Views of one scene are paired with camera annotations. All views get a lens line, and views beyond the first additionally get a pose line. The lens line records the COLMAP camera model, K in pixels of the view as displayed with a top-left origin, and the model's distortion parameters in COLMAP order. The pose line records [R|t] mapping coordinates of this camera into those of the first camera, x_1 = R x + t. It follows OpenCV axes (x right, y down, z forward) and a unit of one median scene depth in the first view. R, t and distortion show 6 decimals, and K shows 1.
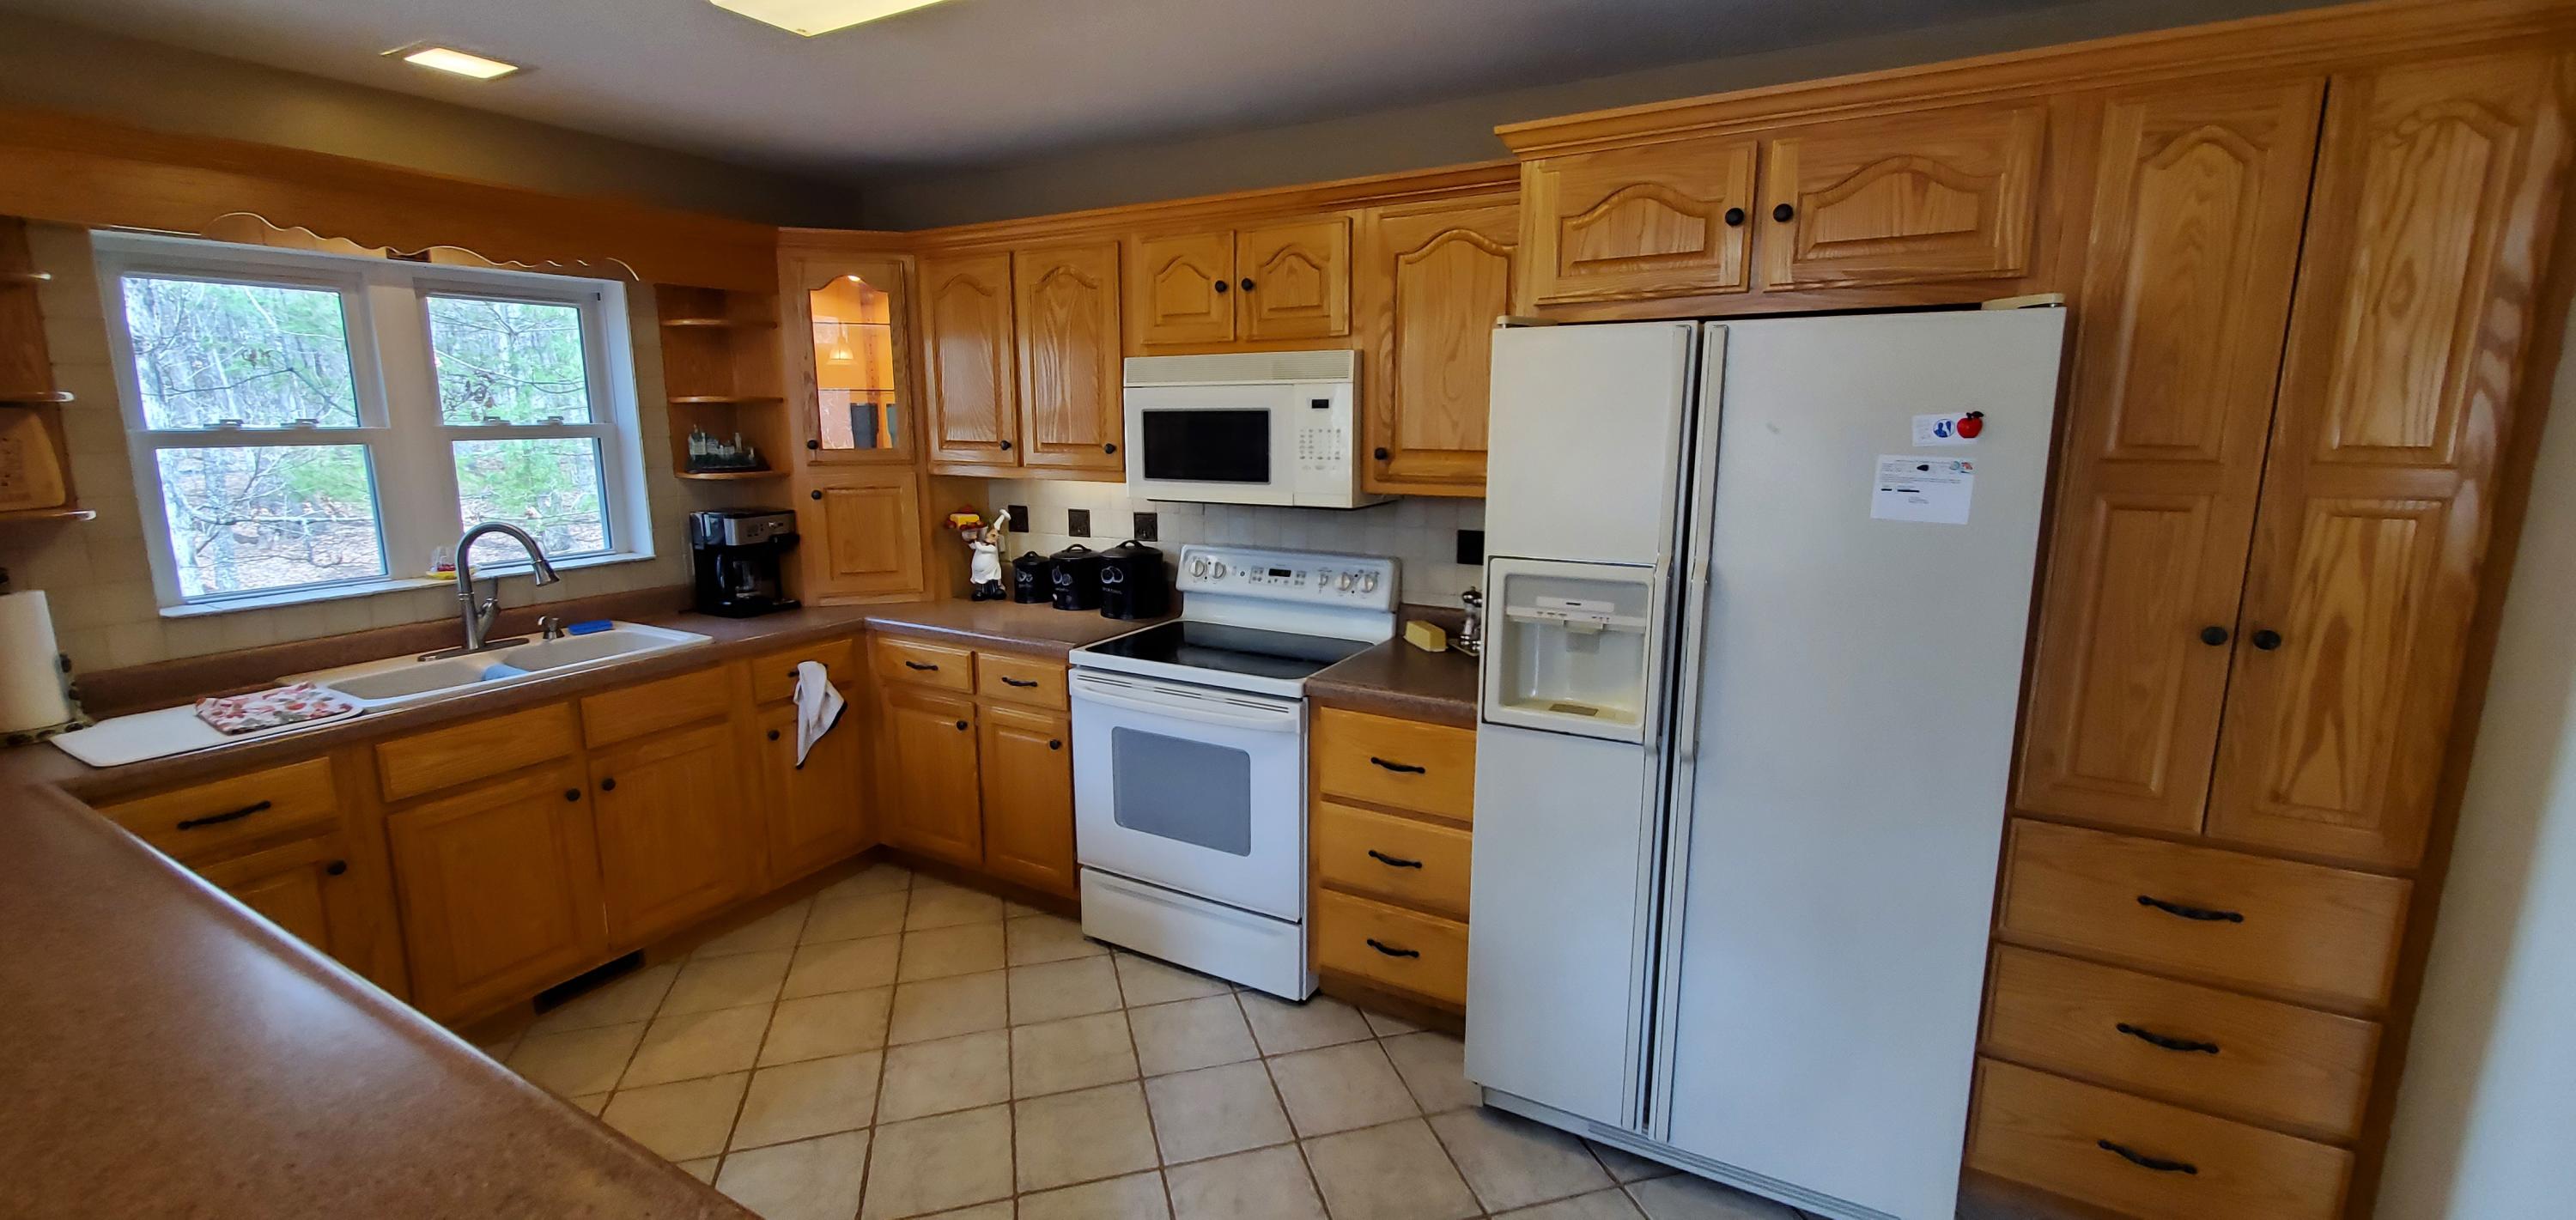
lens RADIAL K [[1035.9, 0, 1278.1], [0, 1035.9, 605.3], [0, 0, 1]] dist [0.000298, -0.000409]
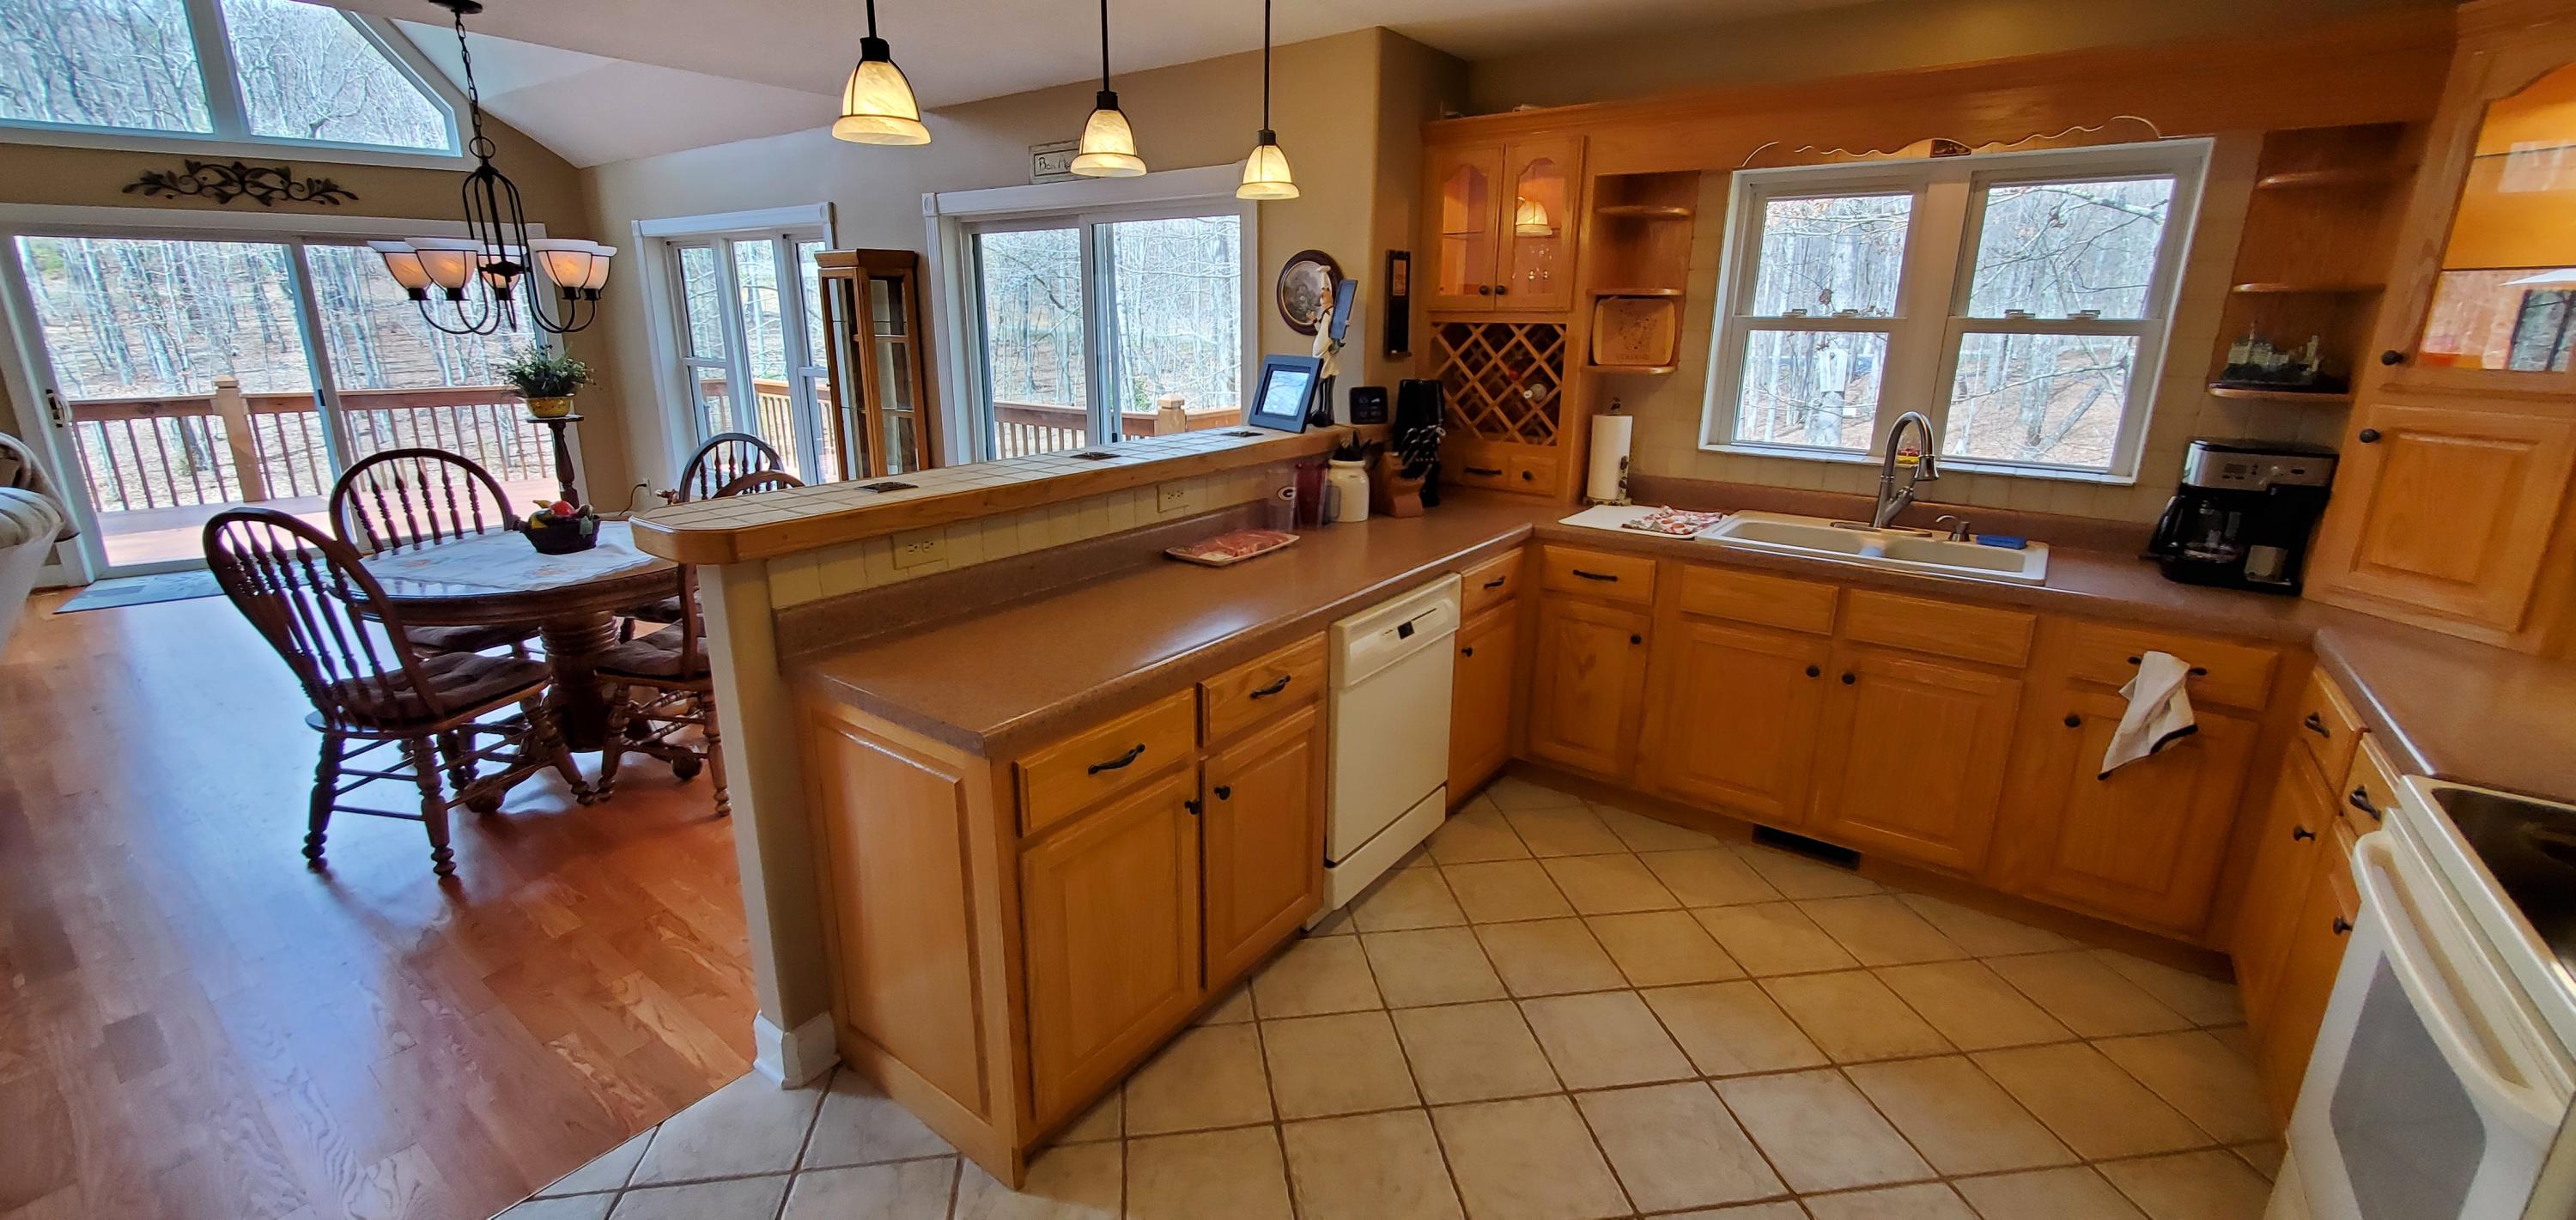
lens RADIAL K [[1035.9, 0, 1264.8], [0, 1035.9, 601.2], [0, 0, 1]] dist [0.000298, -0.000409]
pose [[-0.132169, 0.277409, -0.951617, 0.326931], [-0.185694, 0.936113, 0.298680, -0.082975], [0.973678, 0.216186, -0.072212, 0.434828]]
